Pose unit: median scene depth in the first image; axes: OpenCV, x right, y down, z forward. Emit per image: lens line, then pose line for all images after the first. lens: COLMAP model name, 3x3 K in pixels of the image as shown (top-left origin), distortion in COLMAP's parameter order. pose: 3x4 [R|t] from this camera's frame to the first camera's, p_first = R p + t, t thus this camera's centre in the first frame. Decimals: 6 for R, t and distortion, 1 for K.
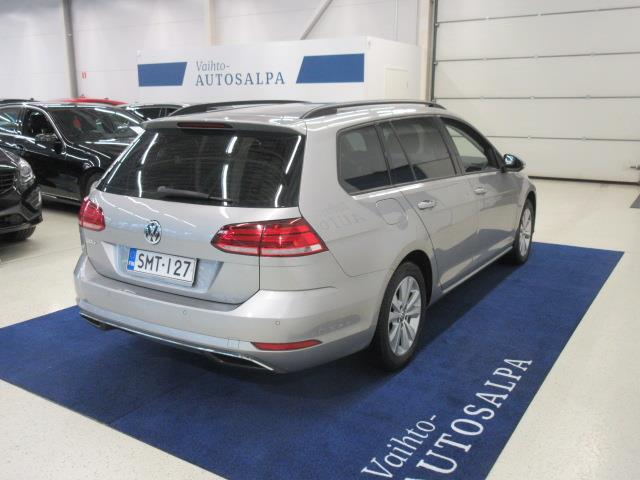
lens RADIAL K [[583.7, 0, 324.0], [0, 583.7, 242.0], [0, 0, 1]] dist [0.016750, 0.013401]
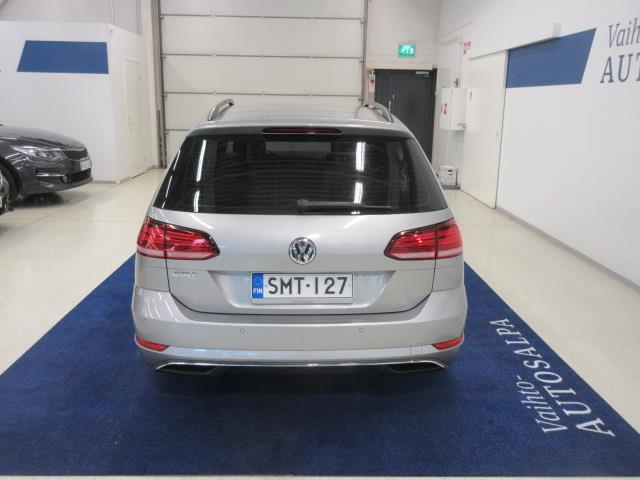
lens RADIAL K [[583.7, 0, 324.0], [0, 583.7, 242.0], [0, 0, 1]] dist [0.016750, 0.013401]
pose [[0.833090, -0.120894, 0.539764, -0.731603], [0.114288, 0.992388, 0.045873, -0.066564], [-0.541201, 0.023472, 0.840566, 0.219146]]
